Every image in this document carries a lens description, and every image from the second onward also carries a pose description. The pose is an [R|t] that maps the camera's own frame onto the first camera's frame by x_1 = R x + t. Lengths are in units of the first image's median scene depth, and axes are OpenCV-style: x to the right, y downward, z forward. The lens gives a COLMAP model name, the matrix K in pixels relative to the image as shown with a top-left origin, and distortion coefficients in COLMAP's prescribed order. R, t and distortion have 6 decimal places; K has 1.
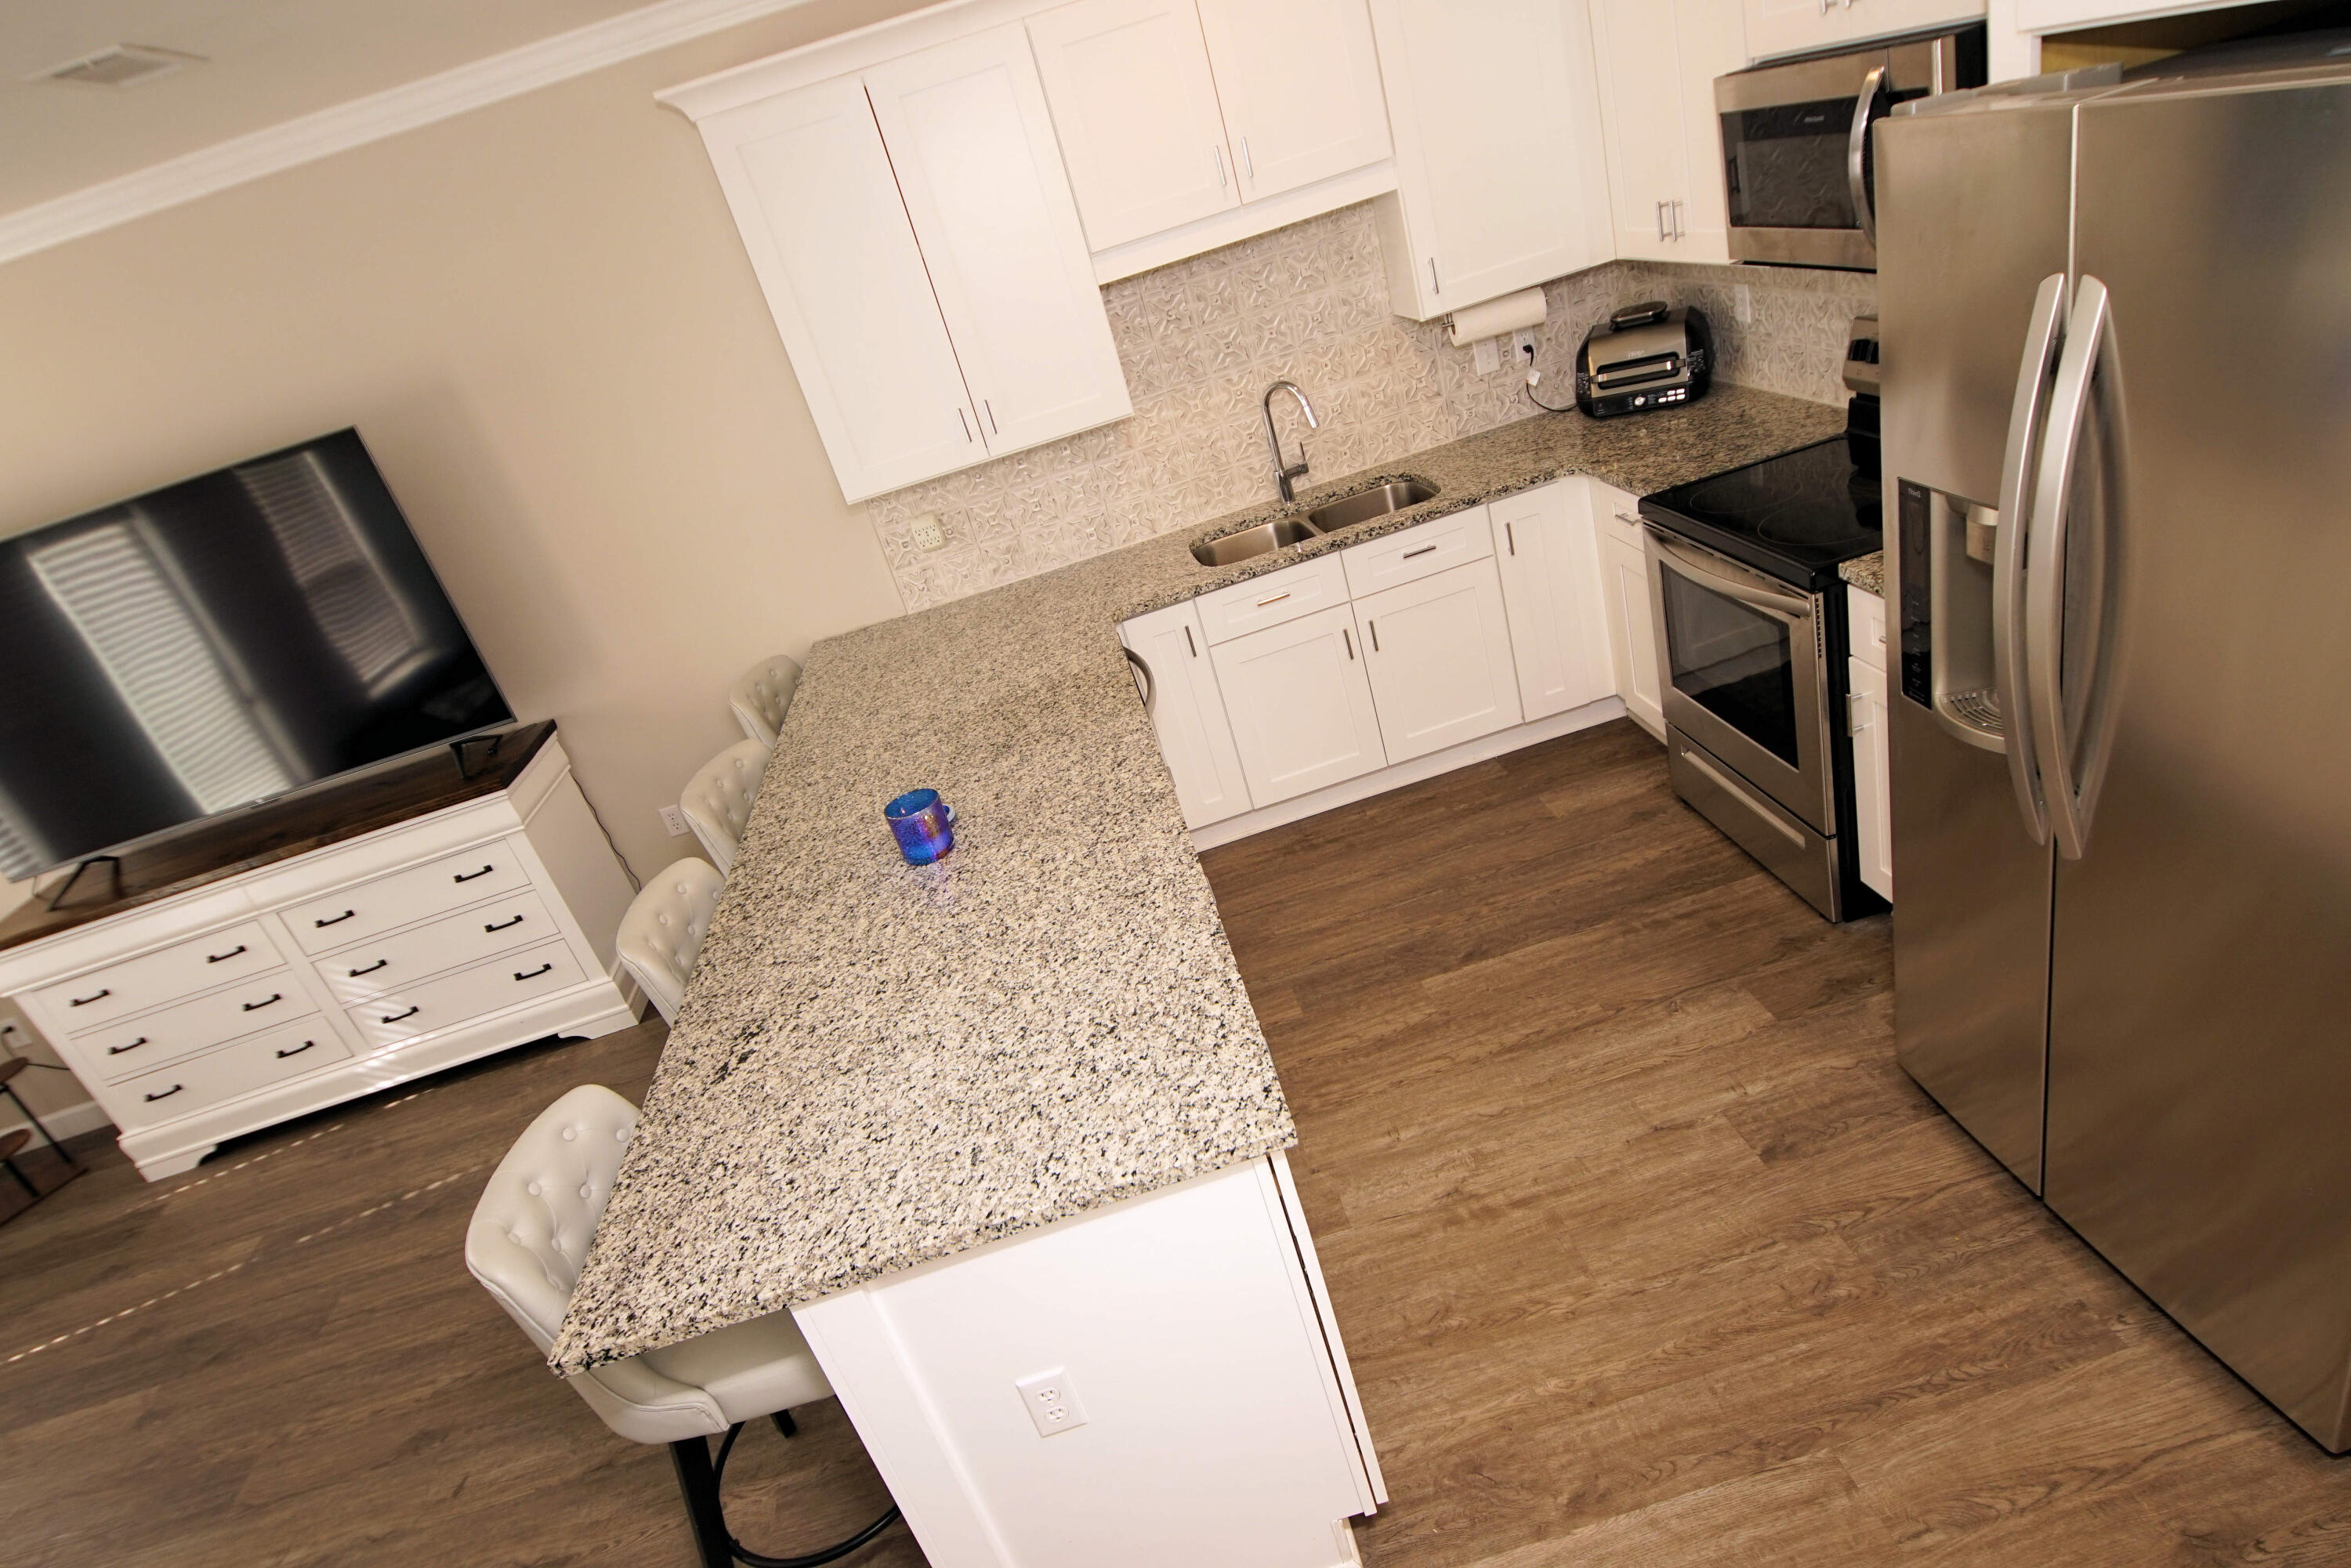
lens RADIAL K [[1259.1, 0, 1154.0], [0, 1259.1, 772.6], [0, 0, 1]] dist [0.032498, -0.029941]
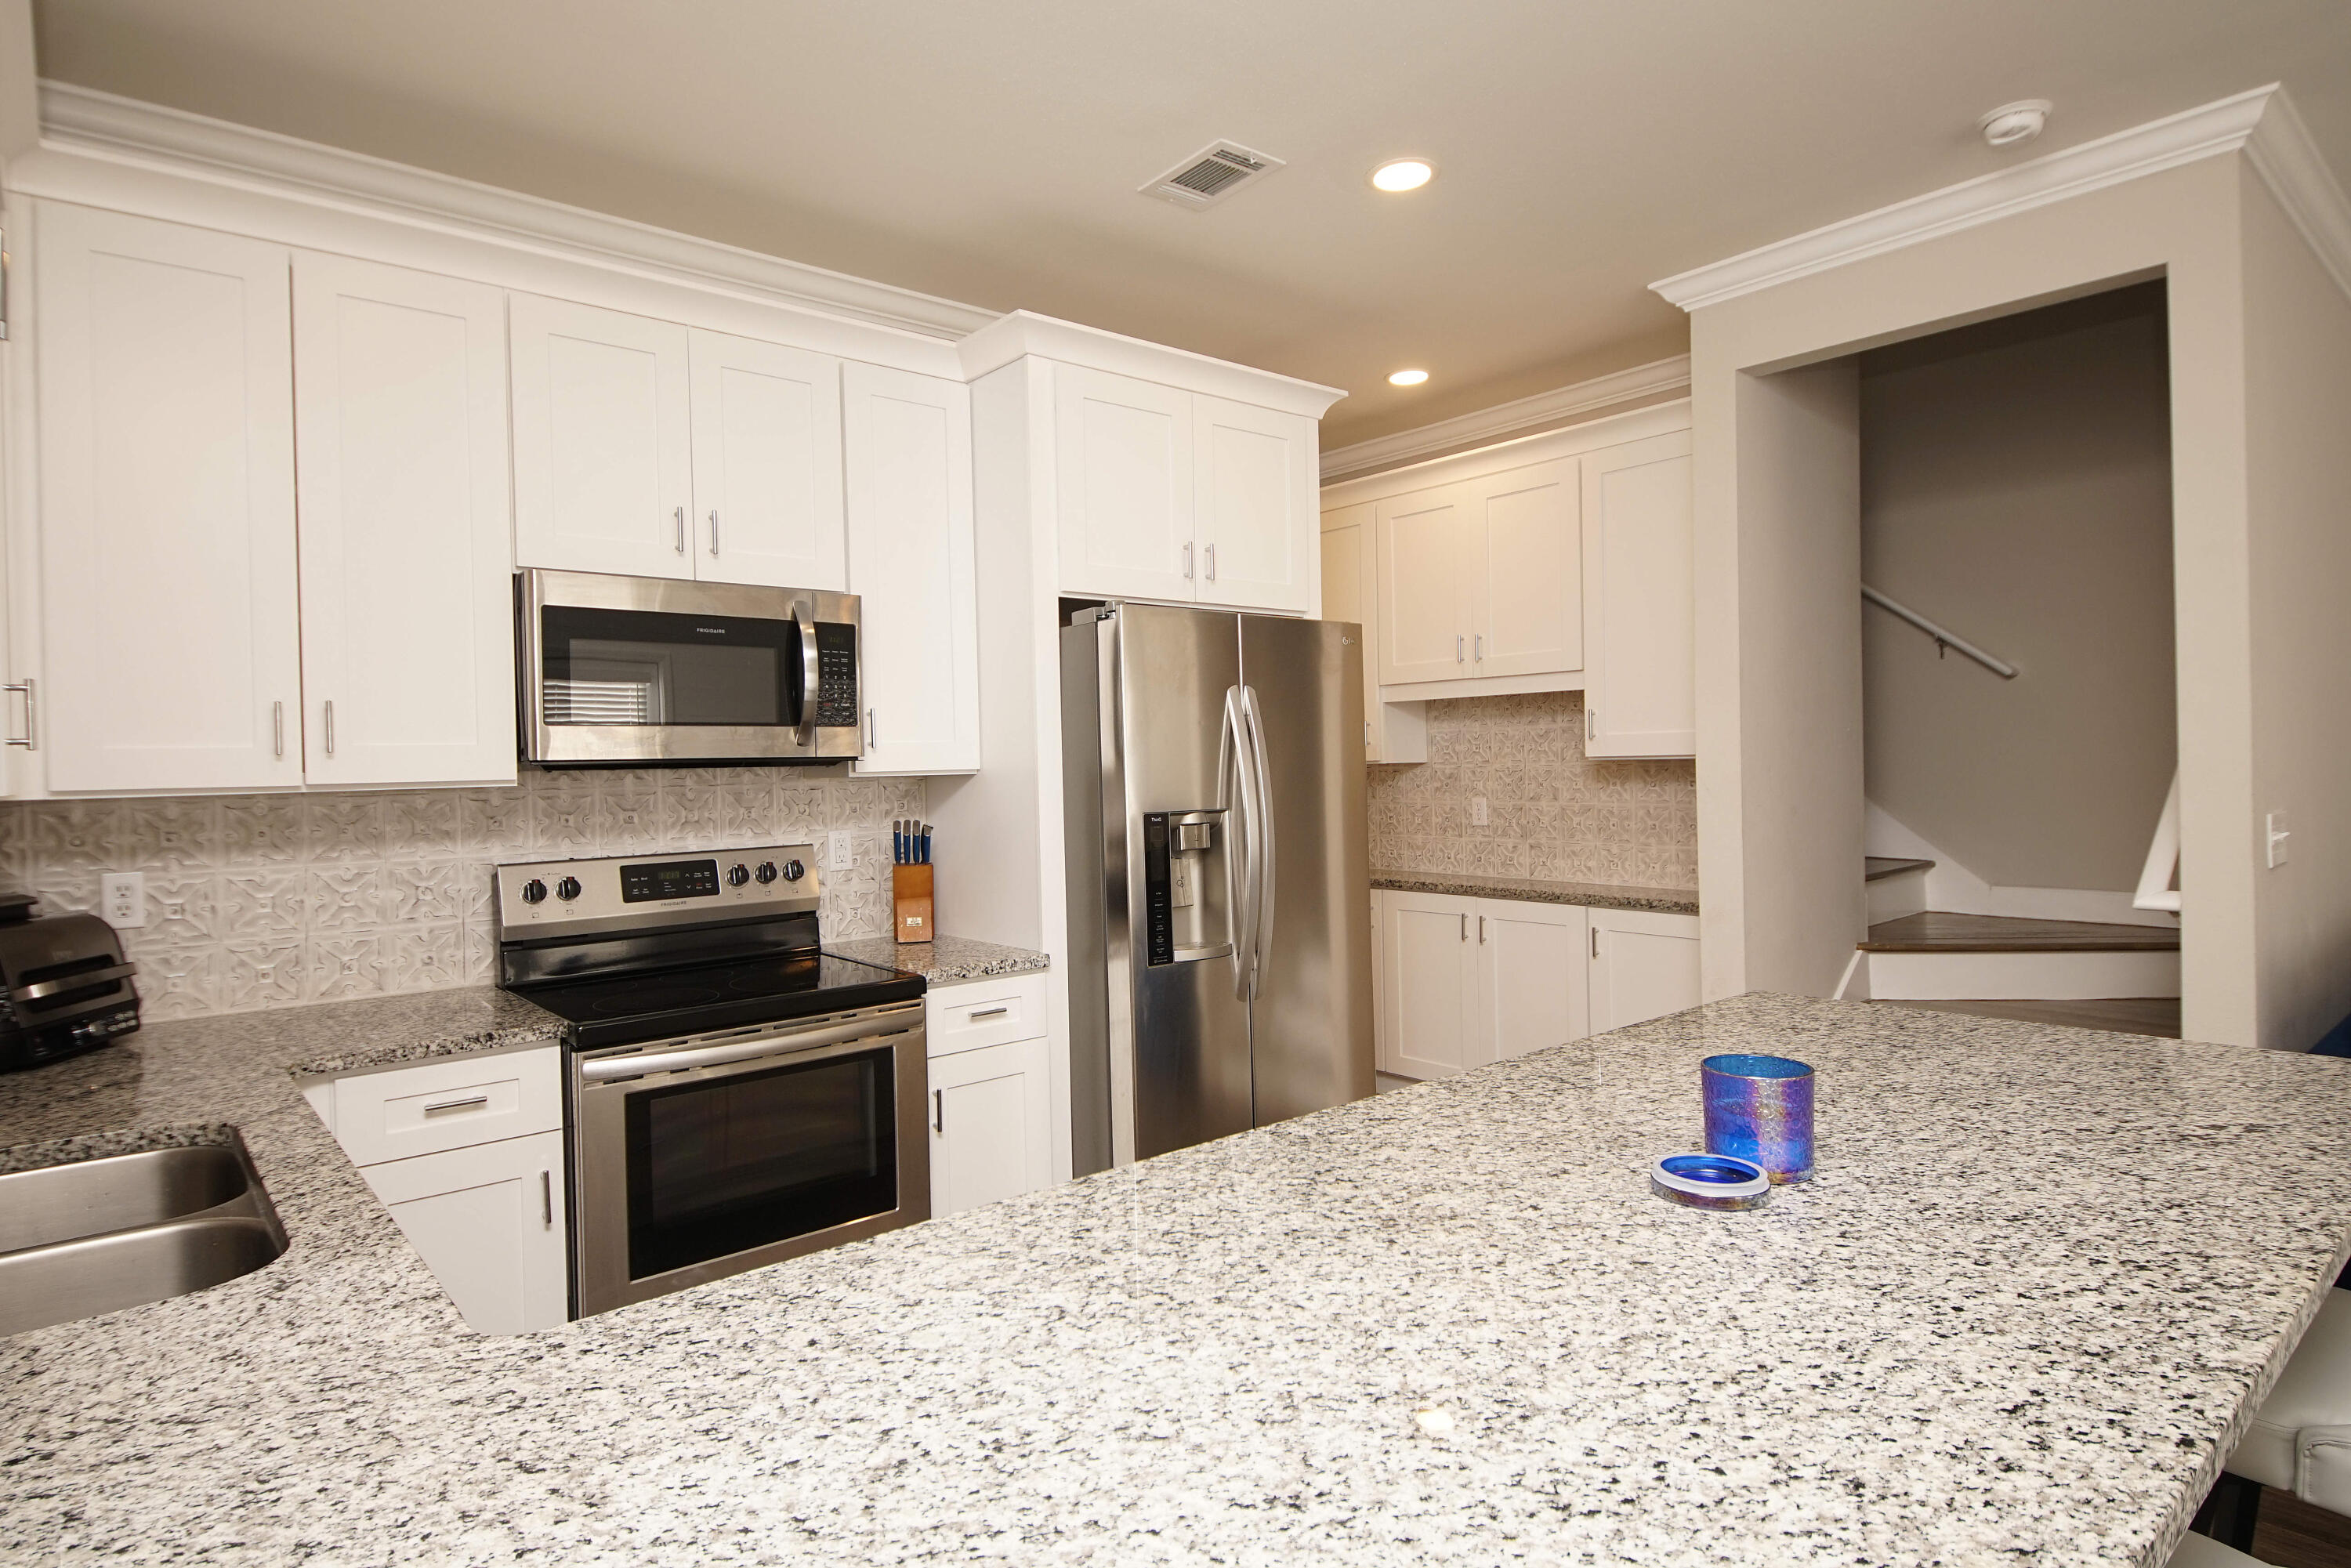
lens RADIAL K [[1259.1, 0, 1154.5], [0, 1259.1, 767.4], [0, 0, 1]] dist [0.032498, -0.029941]
pose [[-0.499919, 0.282146, 0.818825, -0.380672], [0.519819, 0.853963, 0.023113, -0.164792], [-0.692726, 0.437196, -0.573577, 0.988664]]
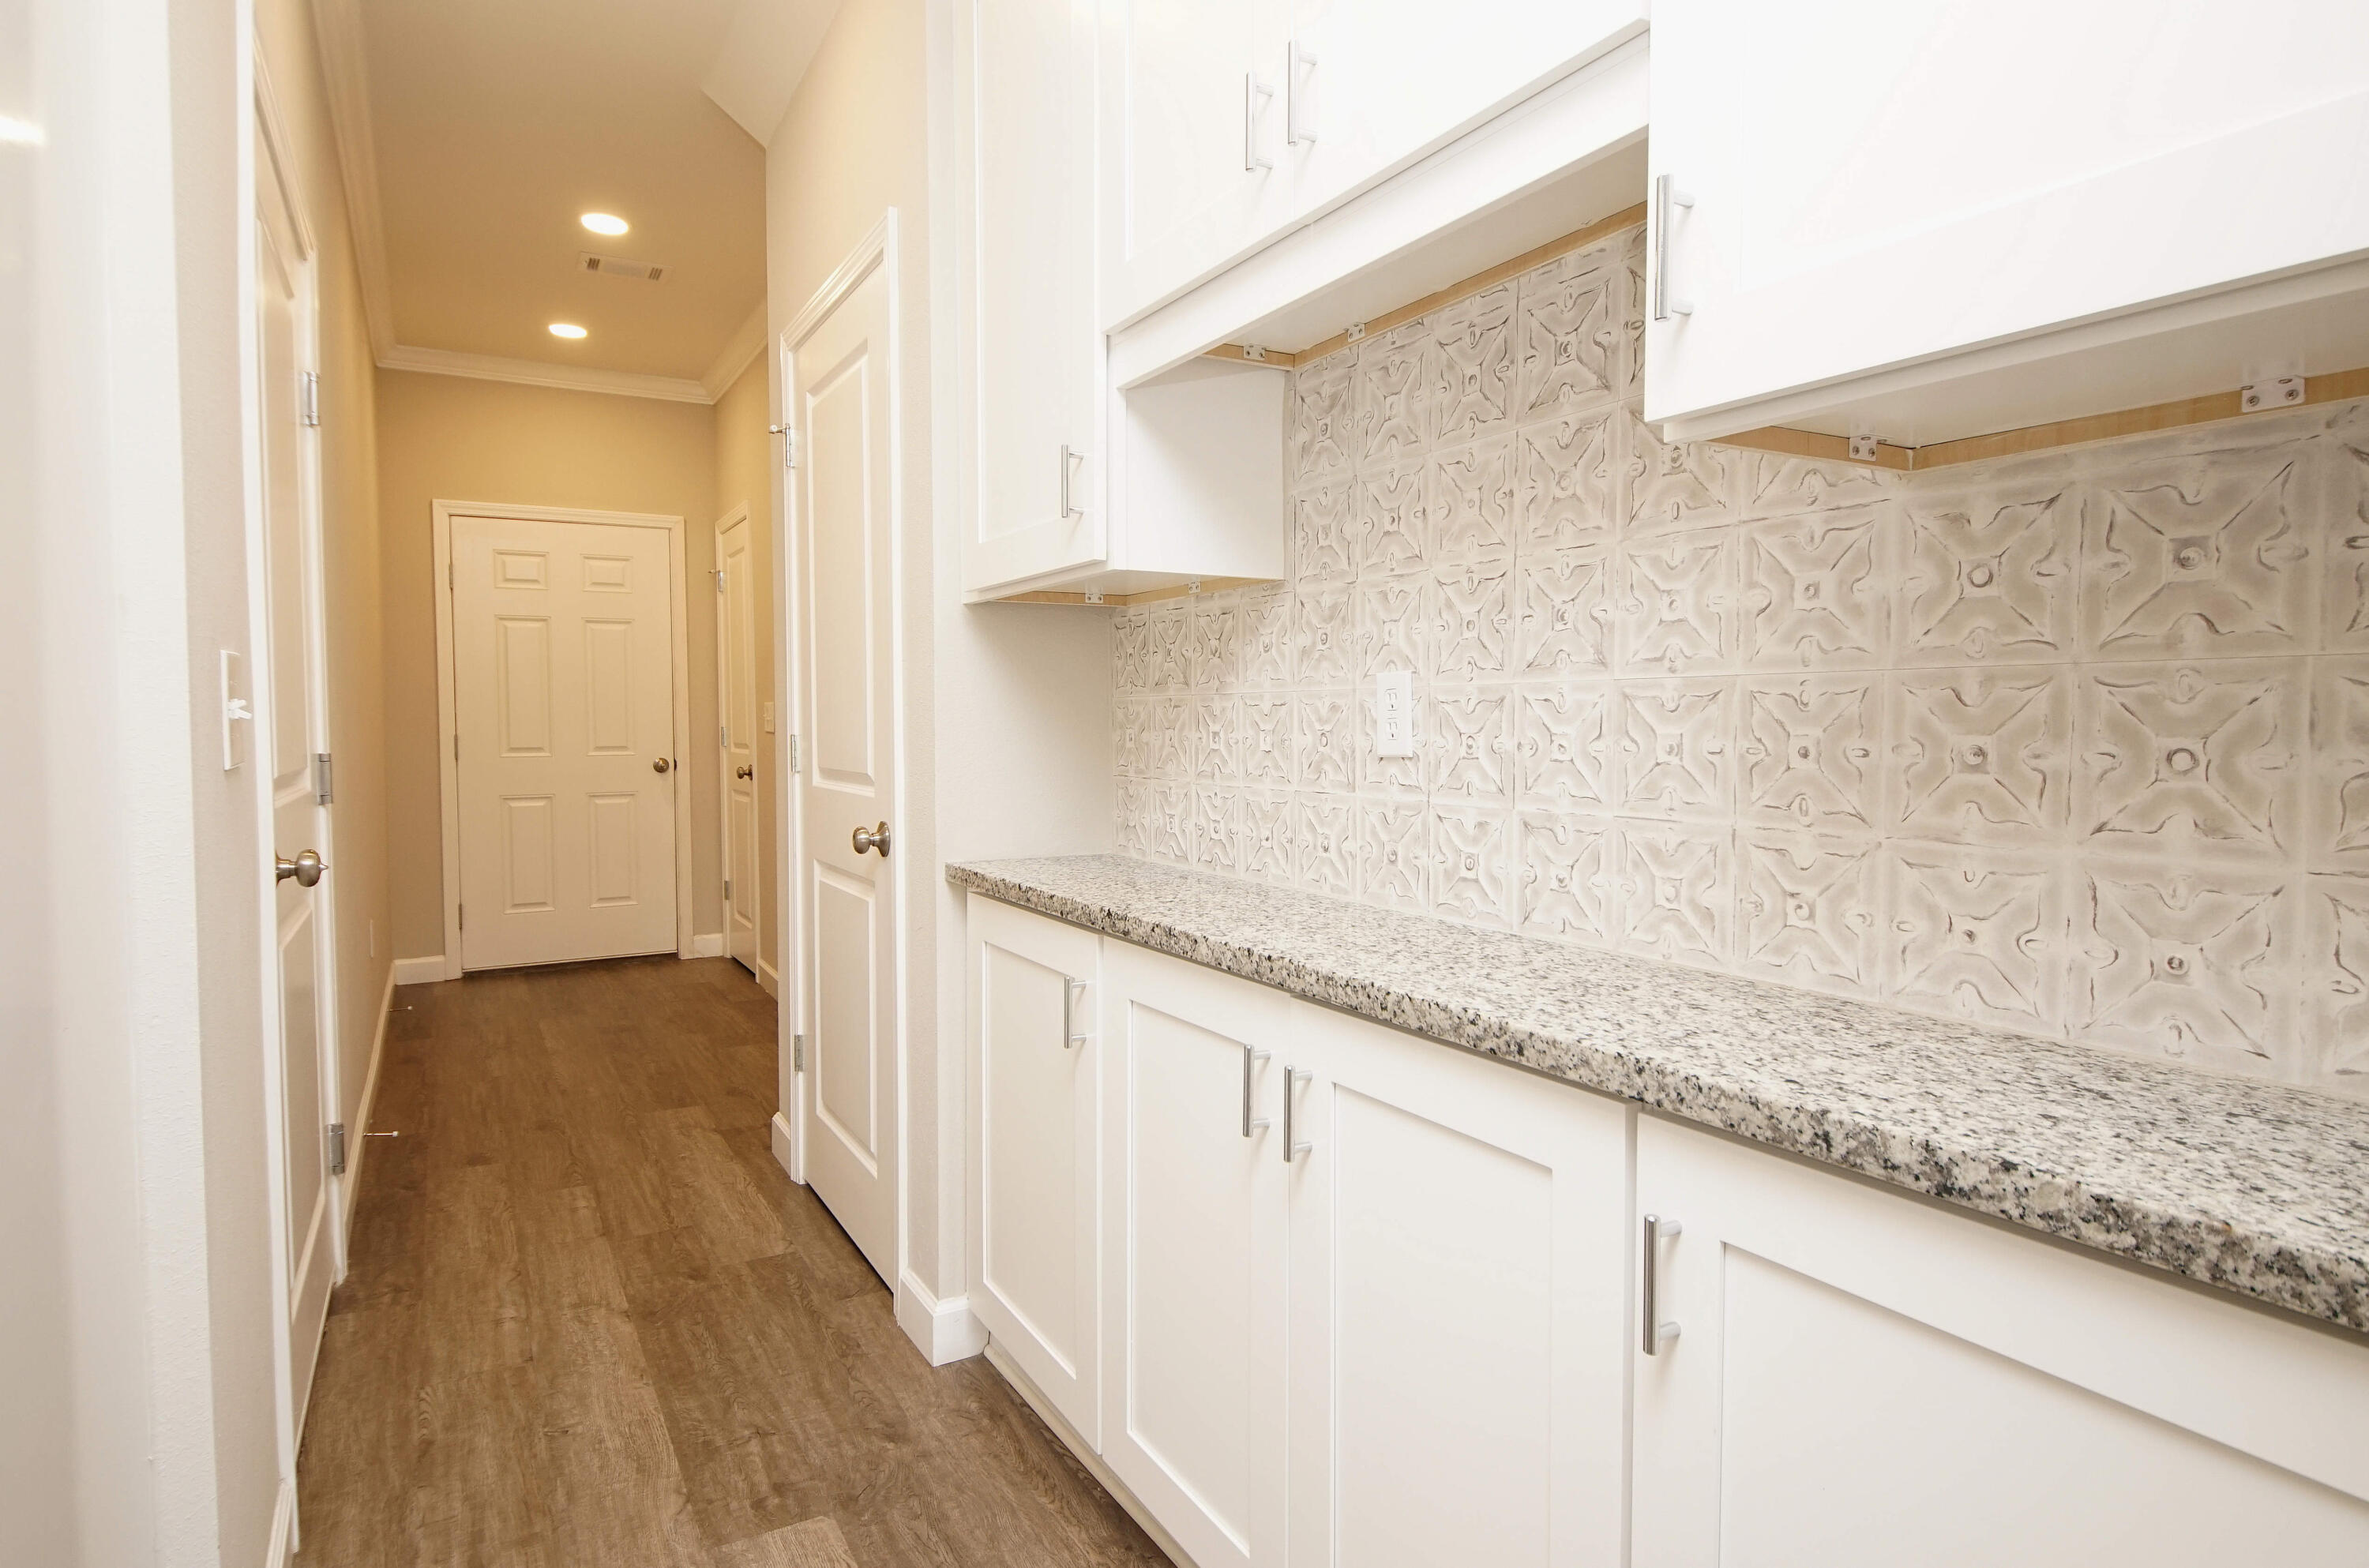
lens RADIAL K [[1289.1, 0, 1175.8], [0, 1289.1, 752.0], [0, 0, 1]] dist [0.027248, -0.023796]
pose [[-0.358433, 0.251866, 0.898938, 0.192720], [0.502145, 0.863773, -0.041793, 0.081776], [-0.787005, 0.436417, -0.436077, 0.251699]]
